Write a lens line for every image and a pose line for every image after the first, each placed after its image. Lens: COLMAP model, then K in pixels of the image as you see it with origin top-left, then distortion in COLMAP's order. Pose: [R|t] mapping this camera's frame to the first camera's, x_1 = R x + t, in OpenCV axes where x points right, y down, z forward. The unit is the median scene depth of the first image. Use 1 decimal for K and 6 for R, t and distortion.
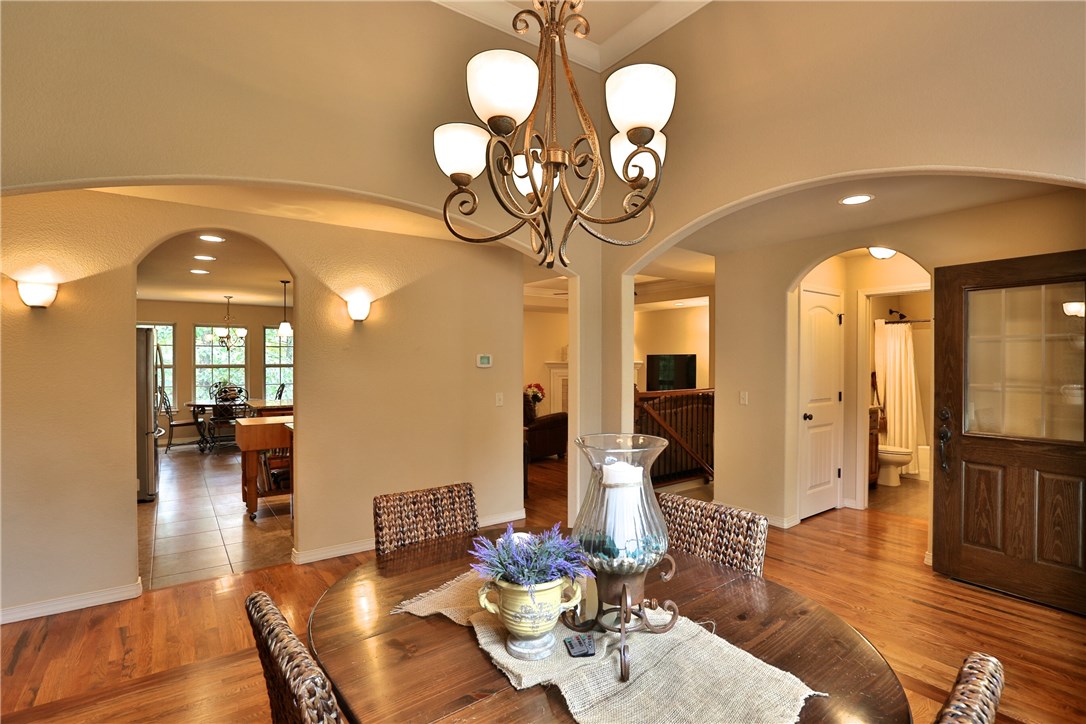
lens RADIAL K [[525.3, 0, 547.8], [0, 525.3, 365.4], [0, 0, 1]] dist [-0.061884, 0.024167]
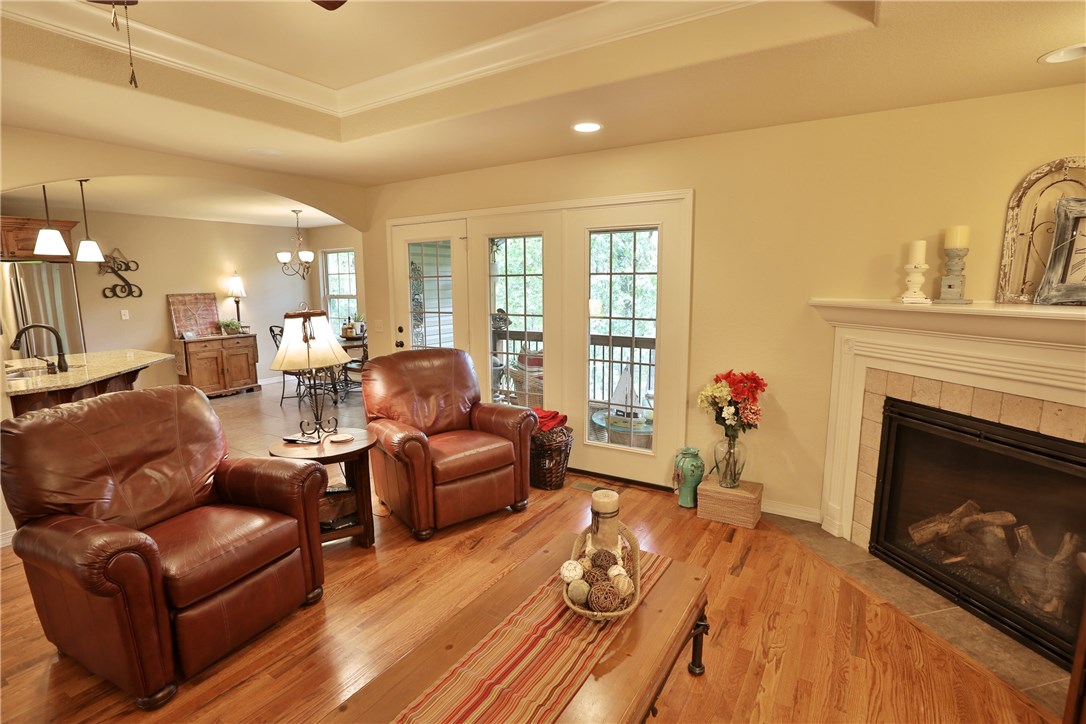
lens RADIAL K [[523.3, 0, 547.4], [0, 523.3, 360.0], [0, 0, 1]] dist [-0.053183, 0.020213]
pose [[0.379533, 0.130314, -0.915955, 0.279665], [-0.003121, 0.990205, 0.139584, -0.018422], [0.925173, -0.050118, 0.376222, 1.050994]]
